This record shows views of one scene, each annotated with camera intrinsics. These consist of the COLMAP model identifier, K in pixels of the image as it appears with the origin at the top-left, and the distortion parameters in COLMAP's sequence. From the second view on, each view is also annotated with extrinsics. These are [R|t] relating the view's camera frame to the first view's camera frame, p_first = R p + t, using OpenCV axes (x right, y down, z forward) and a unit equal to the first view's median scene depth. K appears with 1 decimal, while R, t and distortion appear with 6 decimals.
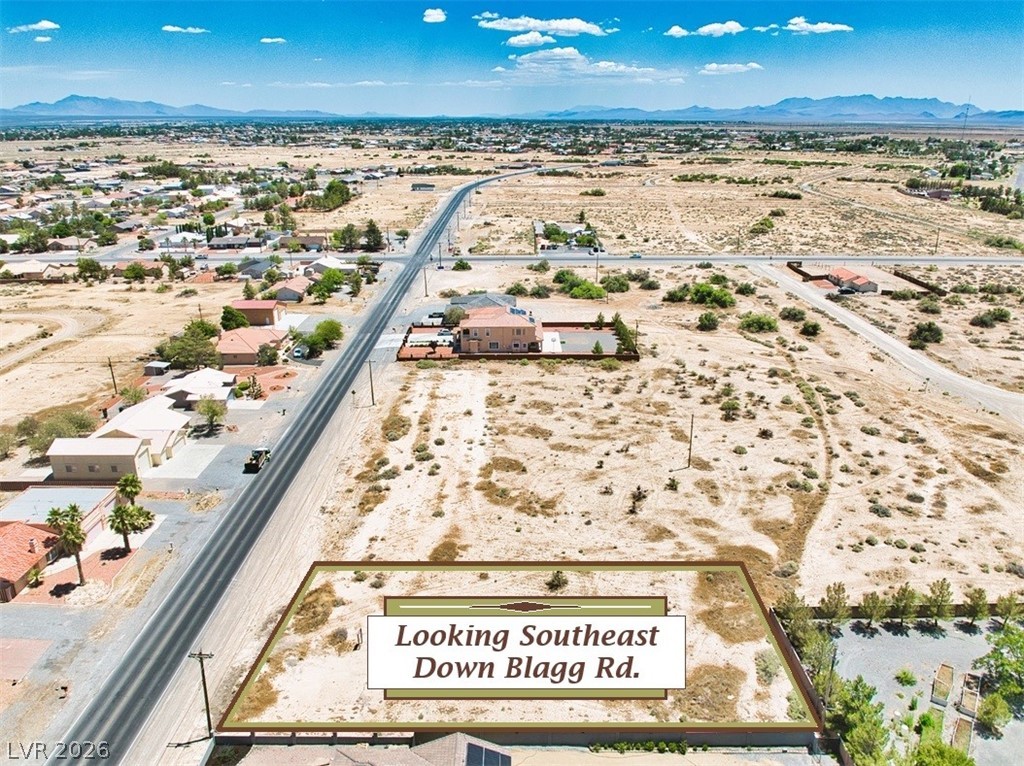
lens RADIAL K [[731.3, 0, 514.2], [0, 731.3, 432.8], [0, 0, 1]] dist [-0.012424, -0.039107]
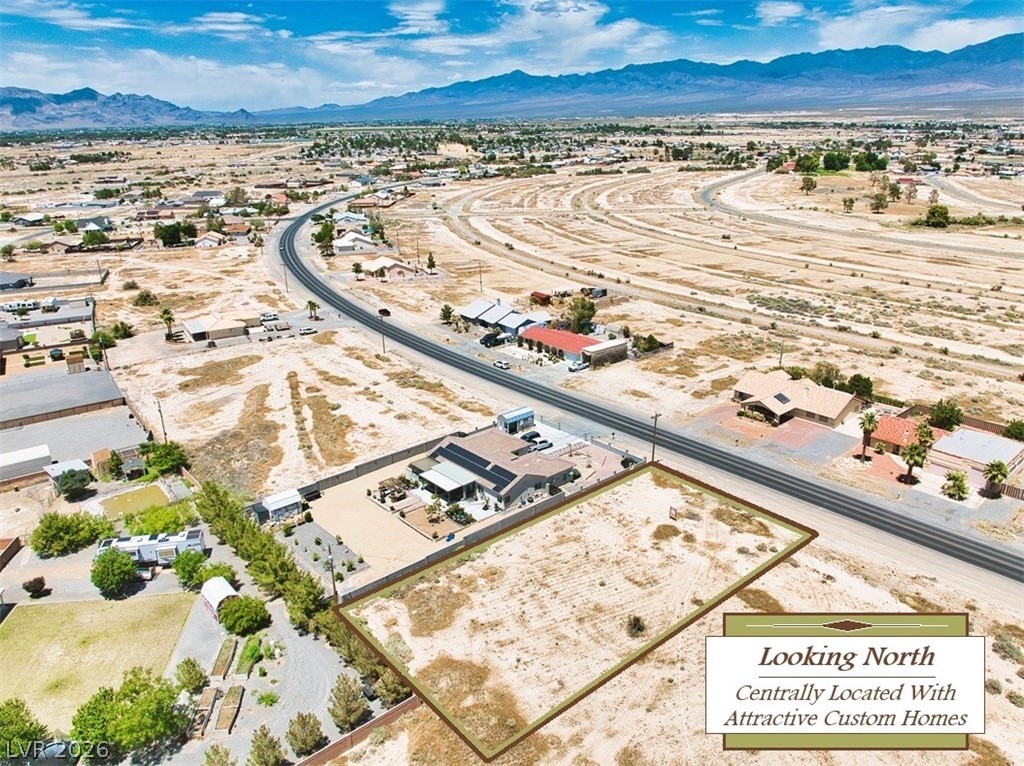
lens RADIAL K [[724.0, 0, 512.3], [0, 724.0, 445.6], [0, 0, 1]] dist [-0.036445, -0.003020]
pose [[-0.747853, 0.283067, -0.600490, 0.383667], [-0.248795, 0.719109, 0.648832, -0.294479], [0.615481, 0.634630, -0.467363, 0.707447]]
